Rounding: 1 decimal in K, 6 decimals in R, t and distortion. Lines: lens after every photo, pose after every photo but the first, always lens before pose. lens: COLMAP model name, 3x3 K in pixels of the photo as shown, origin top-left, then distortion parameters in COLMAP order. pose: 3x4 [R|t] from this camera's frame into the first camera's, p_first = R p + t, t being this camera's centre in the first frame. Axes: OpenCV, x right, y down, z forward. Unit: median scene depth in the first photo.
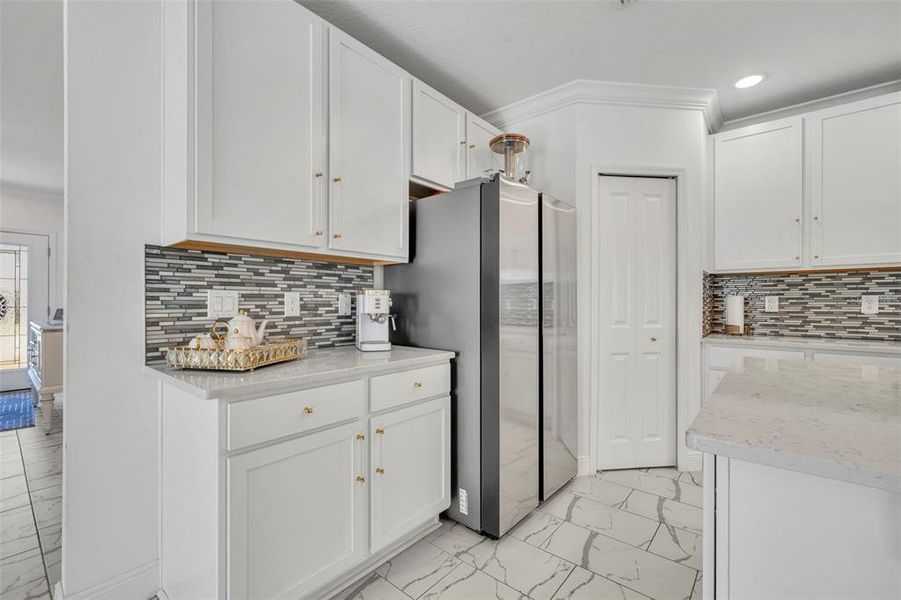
lens RADIAL K [[393.3, 0, 449.0], [0, 393.3, 299.7], [0, 0, 1]] dist [0.002908, -0.001215]
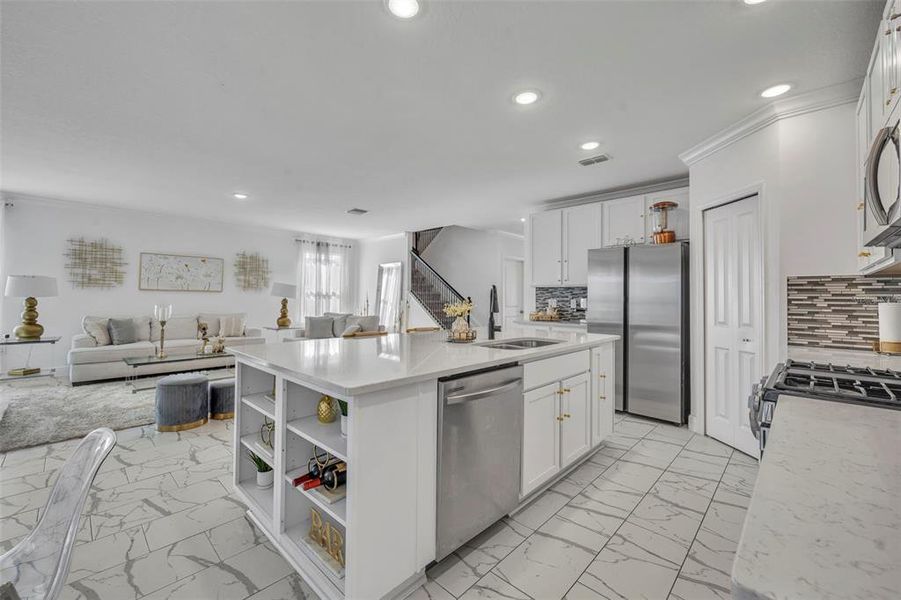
lens RADIAL K [[366.8, 0, 449.9], [0, 366.8, 293.7], [0, 0, 1]] dist [-0.002580, 0.001205]
pose [[-0.058119, -0.012300, -0.998234, 1.715864], [-0.003853, 0.999919, -0.012096, -0.020297], [0.998302, 0.003144, -0.058162, 0.221107]]
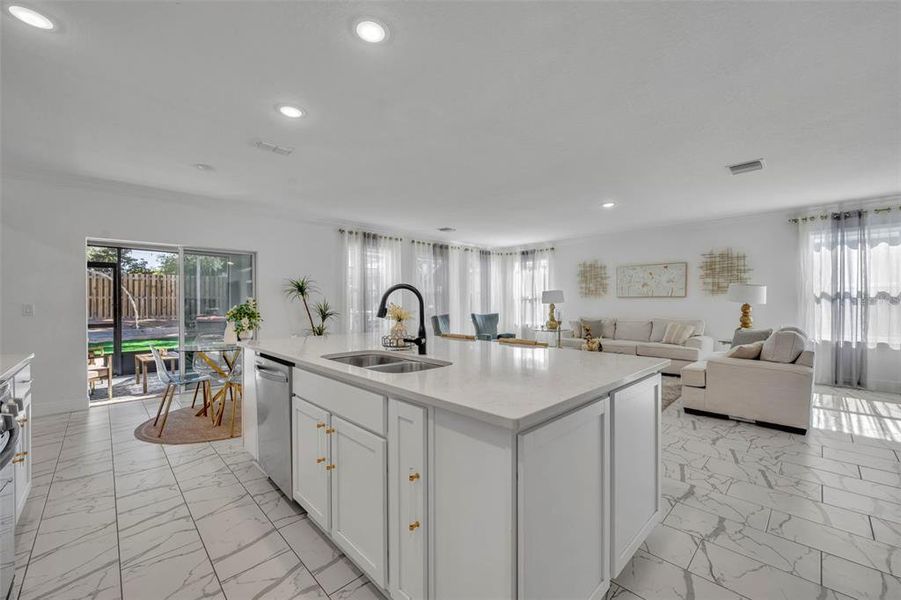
lens RADIAL K [[366.8, 0, 450.1], [0, 366.8, 303.7], [0, 0, 1]] dist [-0.002580, 0.001205]
pose [[-0.994073, 0.001516, 0.108708, 0.531059], [0.001121, 0.999993, -0.003701, -0.008290], [-0.108713, -0.003557, -0.994067, 1.056273]]
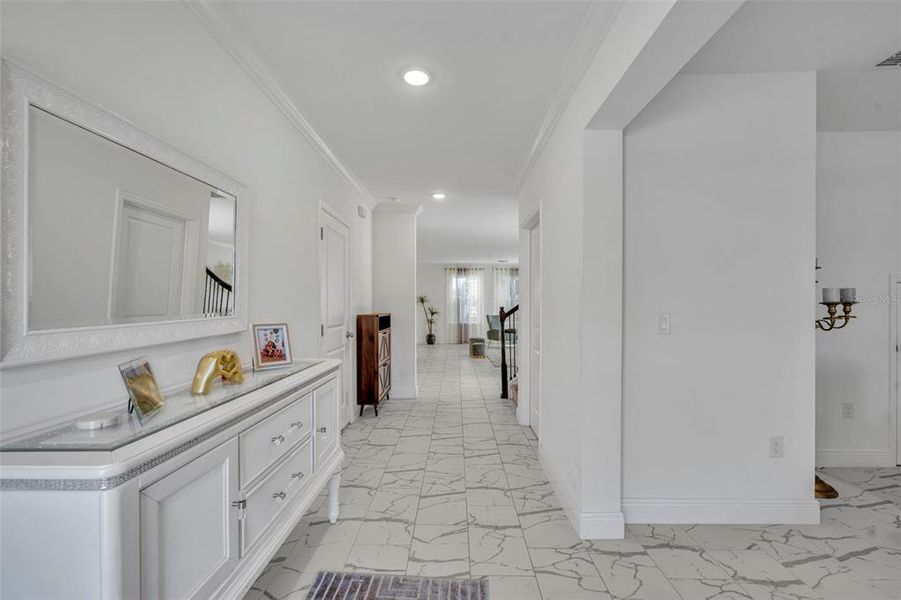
lens RADIAL K [[366.8, 0, 448.0], [0, 366.8, 305.5], [0, 0, 1]] dist [-0.002580, 0.001205]
pose [[-0.624898, 0.001084, 0.780706, -1.940806], [-0.005331, 0.999970, -0.005656, -0.017057], [-0.780688, -0.007696, -0.624873, 1.530979]]
